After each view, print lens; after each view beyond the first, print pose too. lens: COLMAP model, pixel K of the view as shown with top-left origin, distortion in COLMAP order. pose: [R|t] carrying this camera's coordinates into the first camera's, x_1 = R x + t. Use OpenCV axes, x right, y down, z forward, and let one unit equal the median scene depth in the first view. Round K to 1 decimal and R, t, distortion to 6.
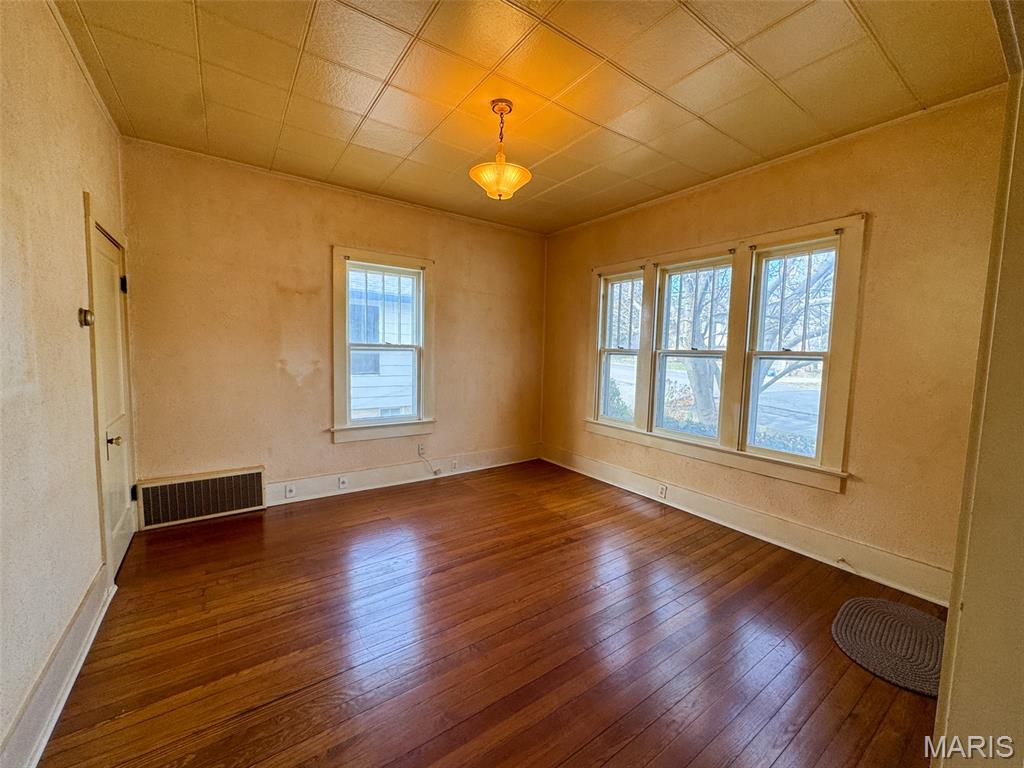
lens RADIAL K [[408.9, 0, 512.7], [0, 408.9, 382.1], [0, 0, 1]] dist [-0.003019, 0.000167]
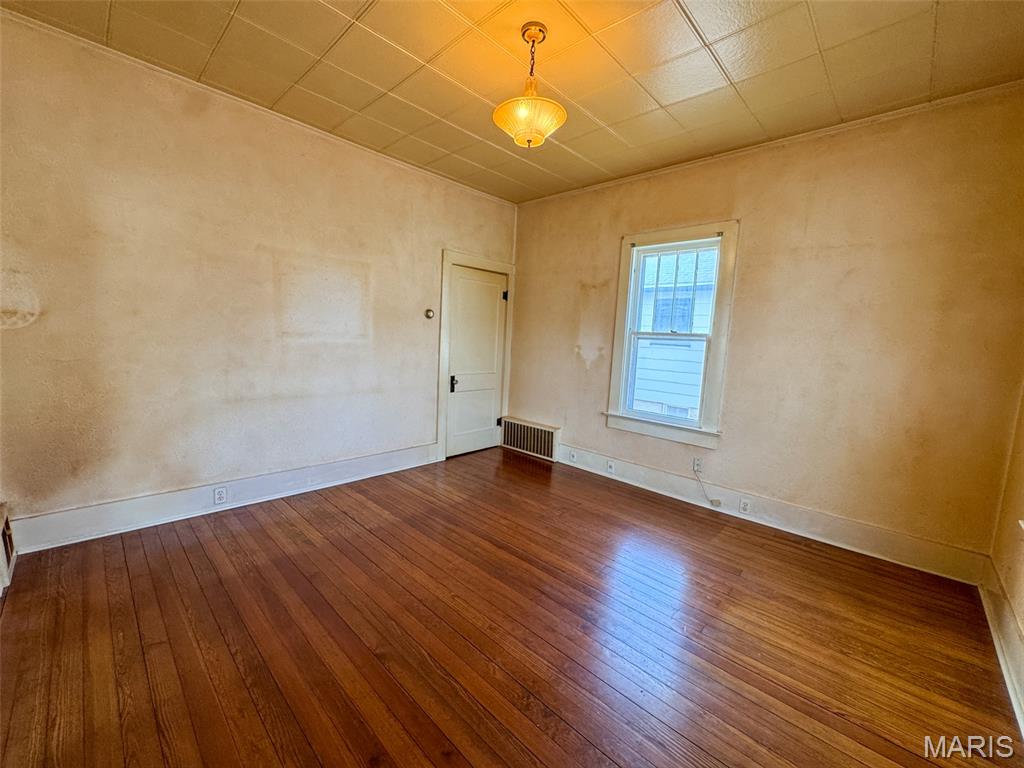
lens RADIAL K [[408.9, 0, 511.7], [0, 408.9, 382.6], [0, 0, 1]] dist [-0.003019, 0.000167]
pose [[0.196718, 0.097073, -0.975643, 0.535036], [-0.121325, 0.989849, 0.074024, -0.010784], [0.972925, 0.103808, 0.206498, 0.537960]]
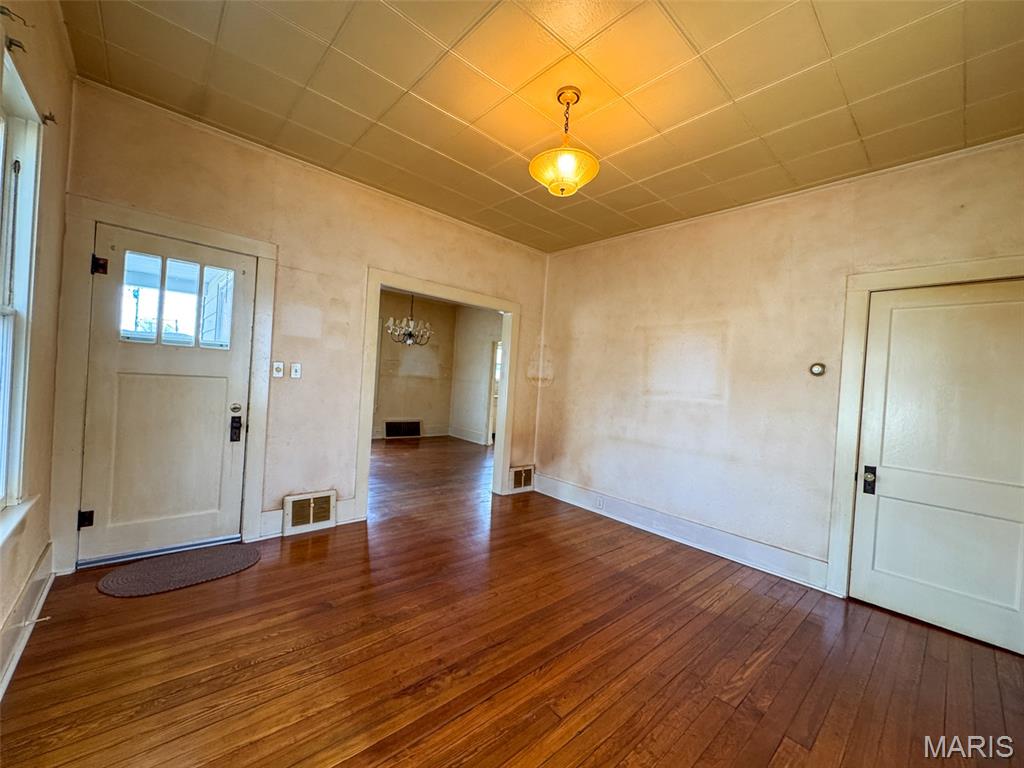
lens RADIAL K [[408.9, 0, 511.0], [0, 408.9, 380.4], [0, 0, 1]] dist [-0.003019, 0.000167]
pose [[-0.988462, -0.089048, -0.122525, 0.097527], [-0.098740, 0.992250, 0.075437, -0.063103], [0.114858, 0.086665, -0.989594, 1.220083]]
